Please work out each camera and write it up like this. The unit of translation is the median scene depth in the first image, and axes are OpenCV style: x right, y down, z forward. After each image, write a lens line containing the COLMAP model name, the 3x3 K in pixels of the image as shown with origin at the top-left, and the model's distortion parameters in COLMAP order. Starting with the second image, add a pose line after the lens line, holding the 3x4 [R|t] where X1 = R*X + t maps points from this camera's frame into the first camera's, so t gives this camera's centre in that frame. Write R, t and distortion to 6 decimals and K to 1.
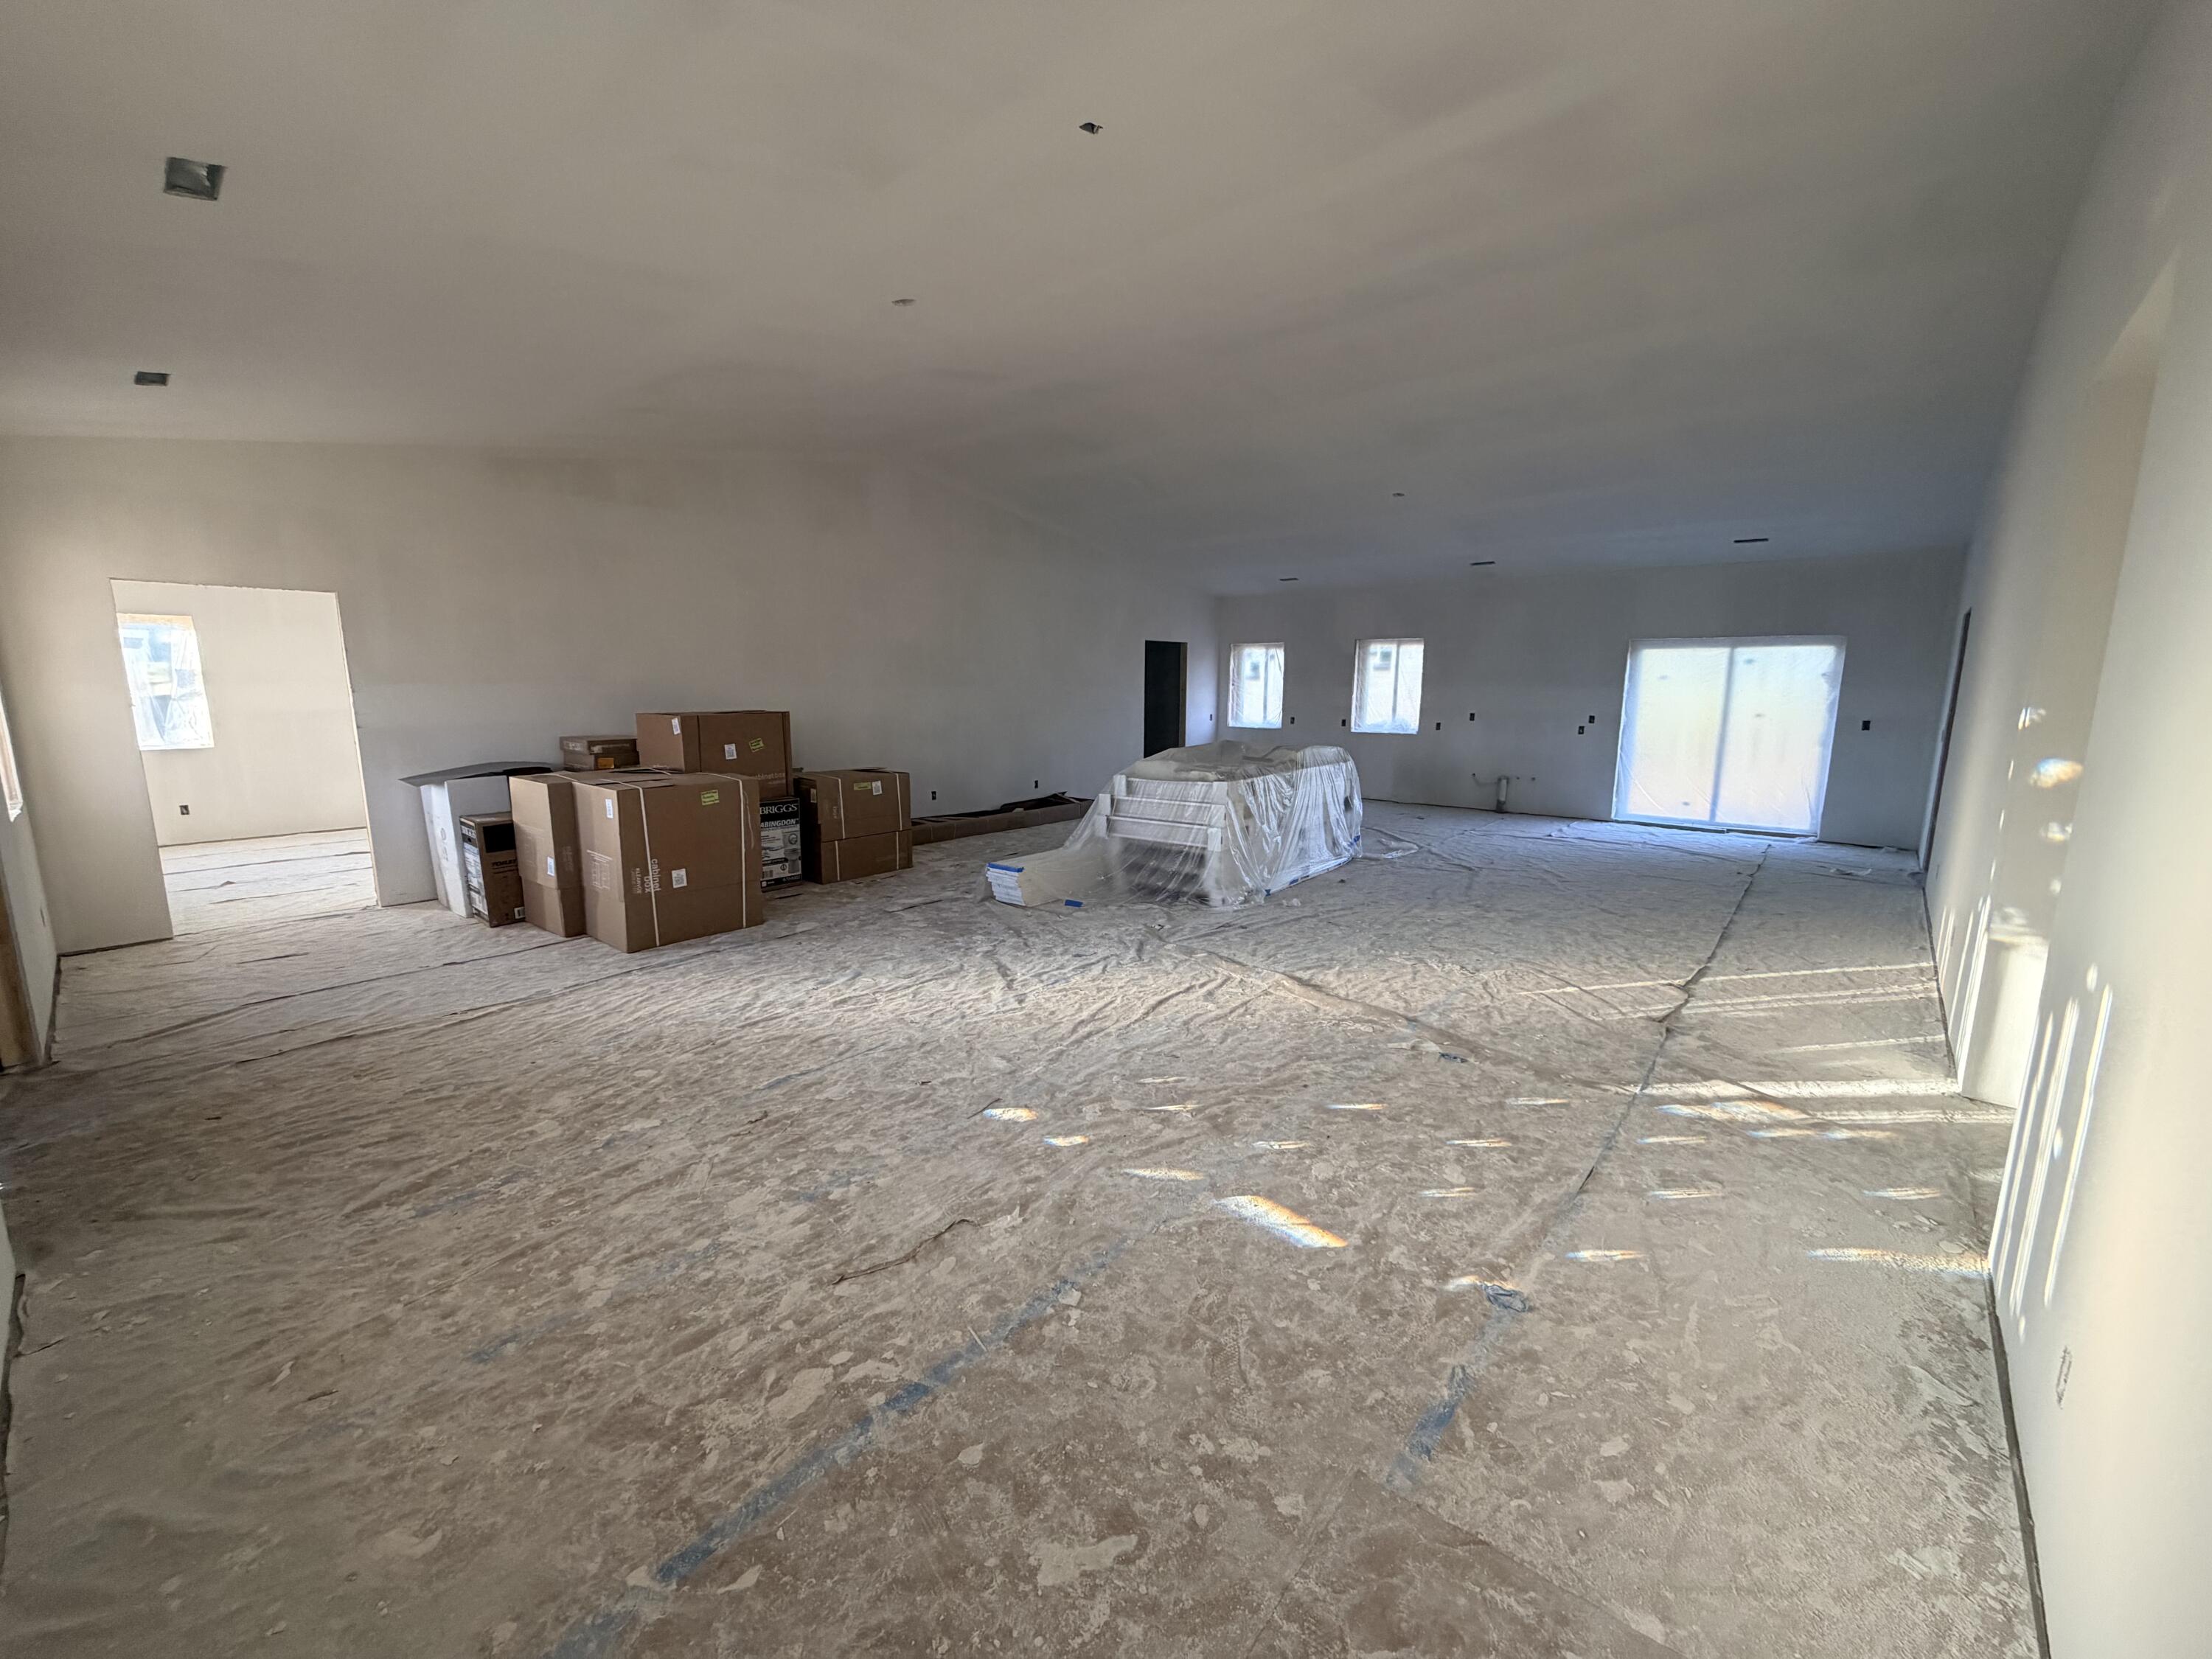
lens RADIAL K [[882.9, 0, 1104.6], [0, 882.9, 830.5], [0, 0, 1]] dist [-0.000627, 0.000133]
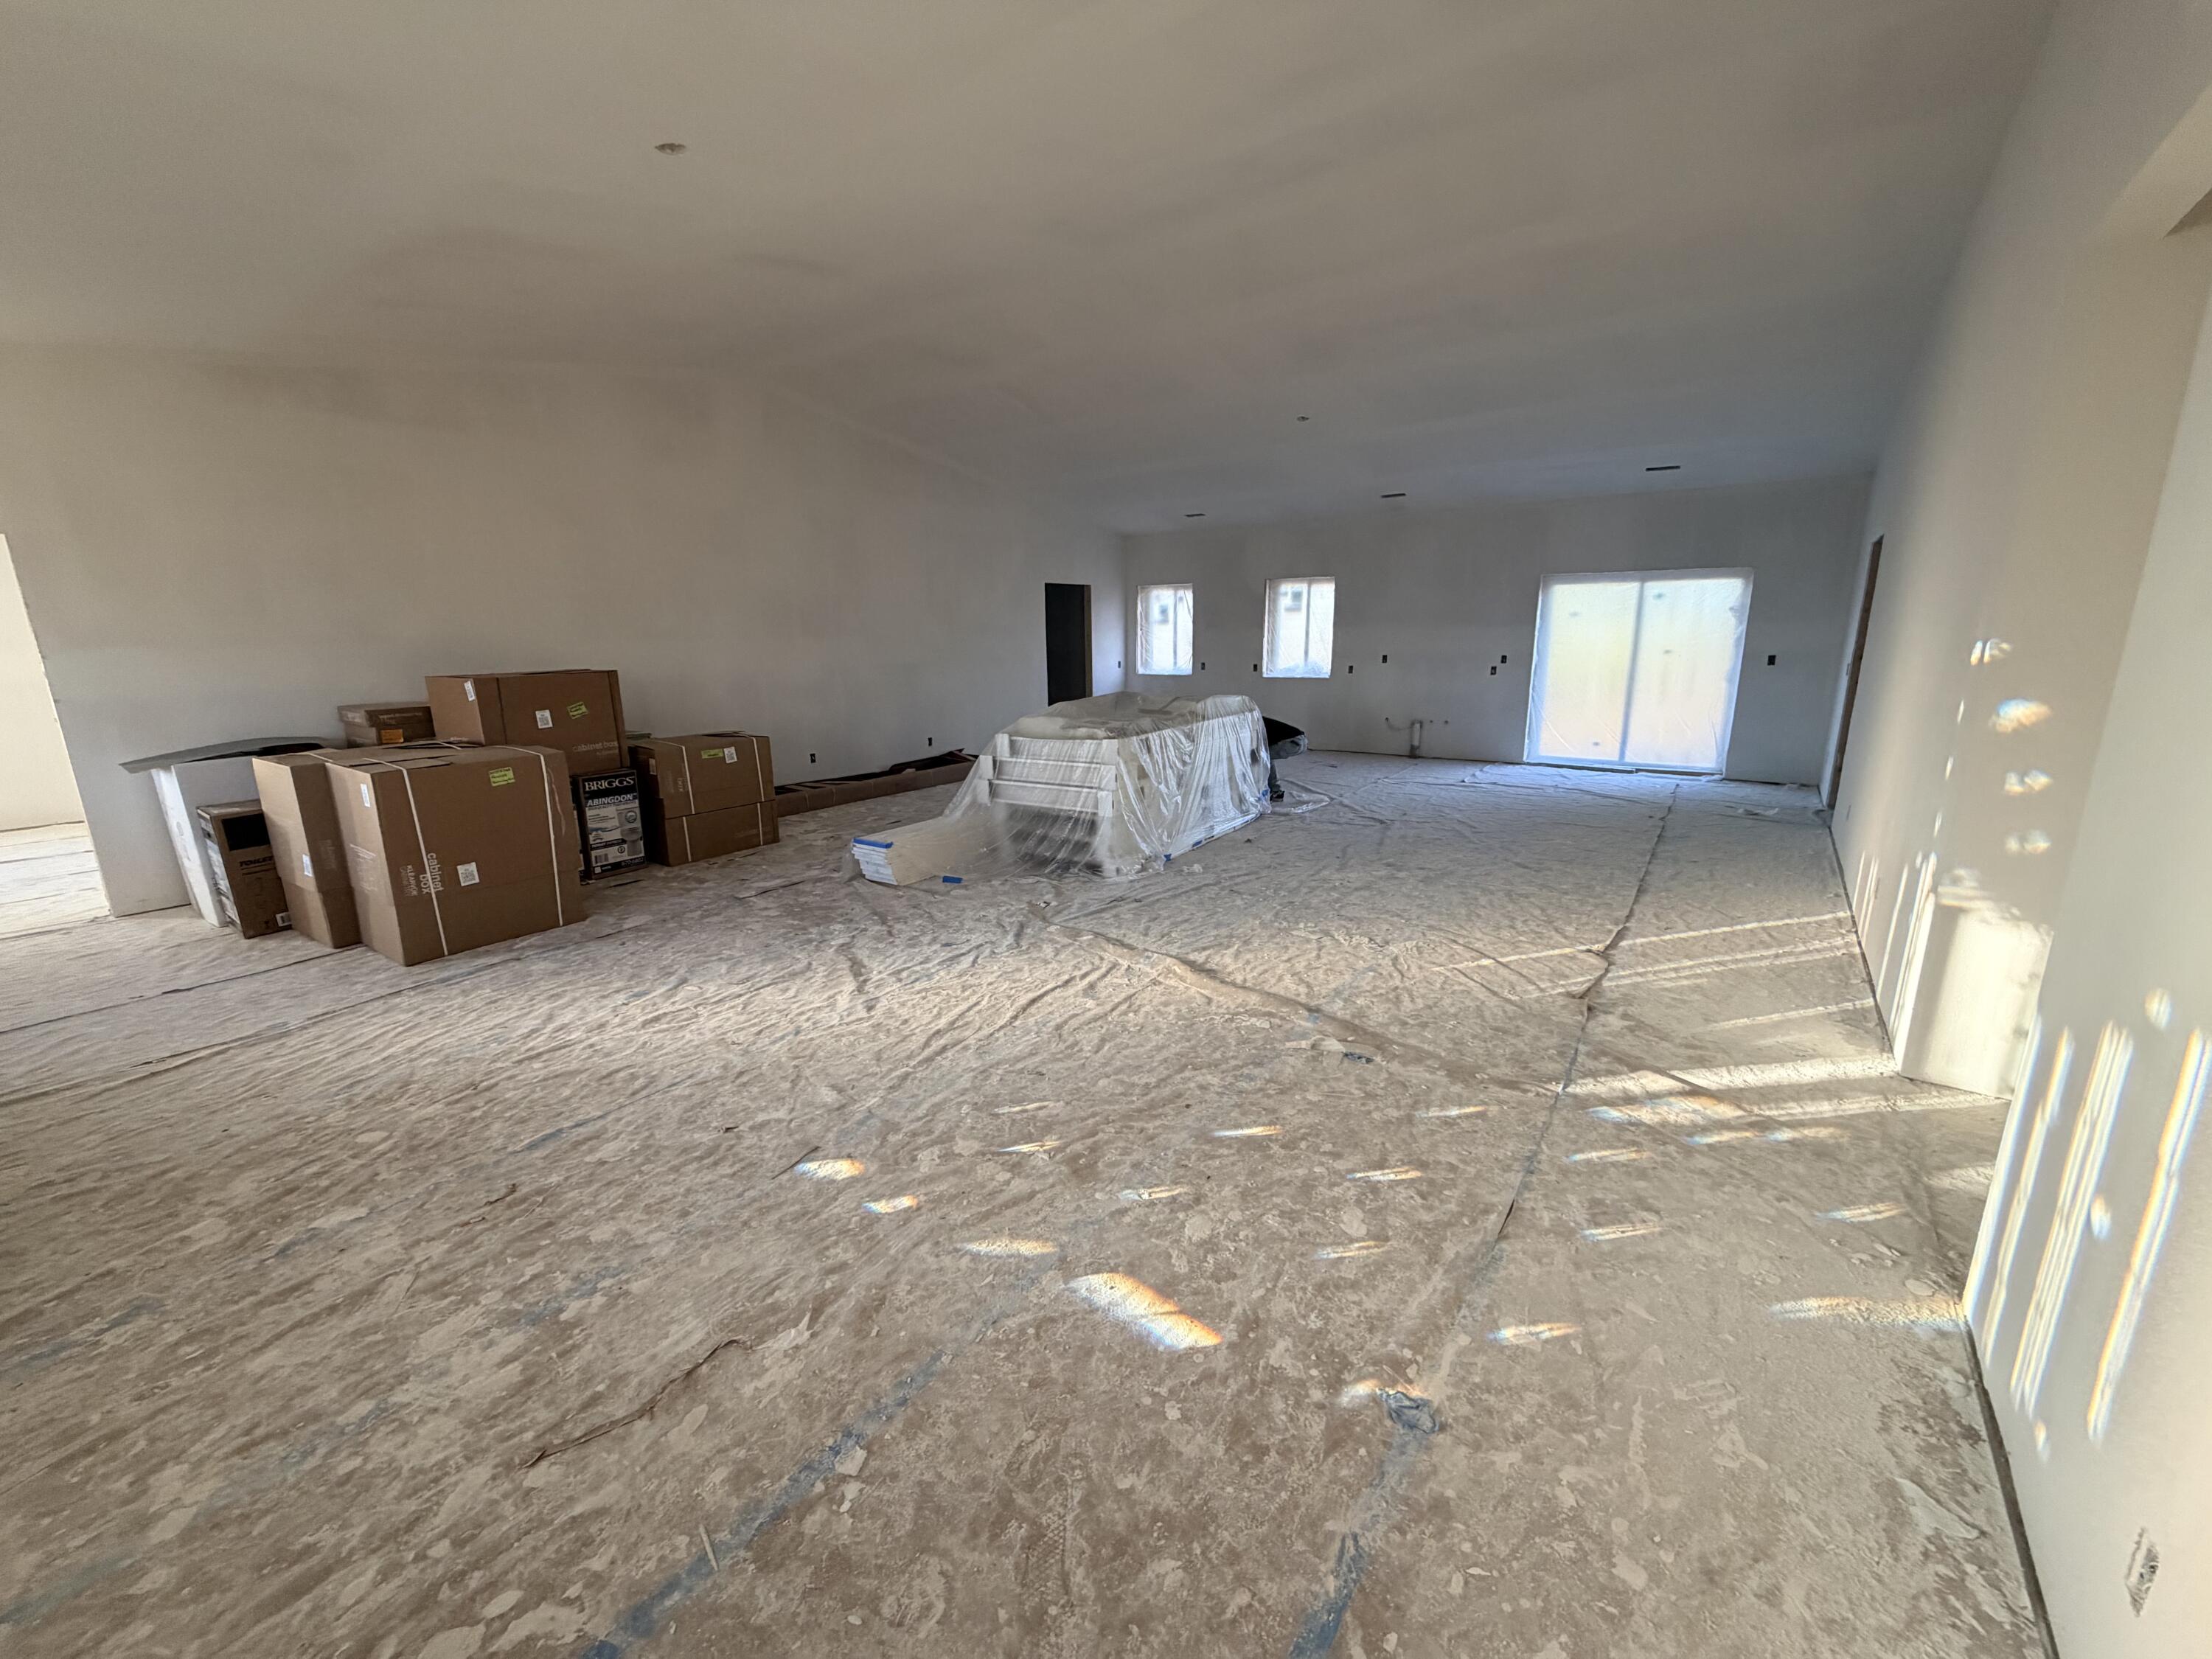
lens RADIAL K [[882.9, 0, 1108.6], [0, 882.9, 832.3], [0, 0, 1]] dist [-0.000627, 0.000133]
pose [[0.995838, -0.036664, 0.083442, 0.091541], [0.031495, 0.997551, 0.062444, -0.030201], [-0.085527, -0.059557, 0.994554, 0.178359]]
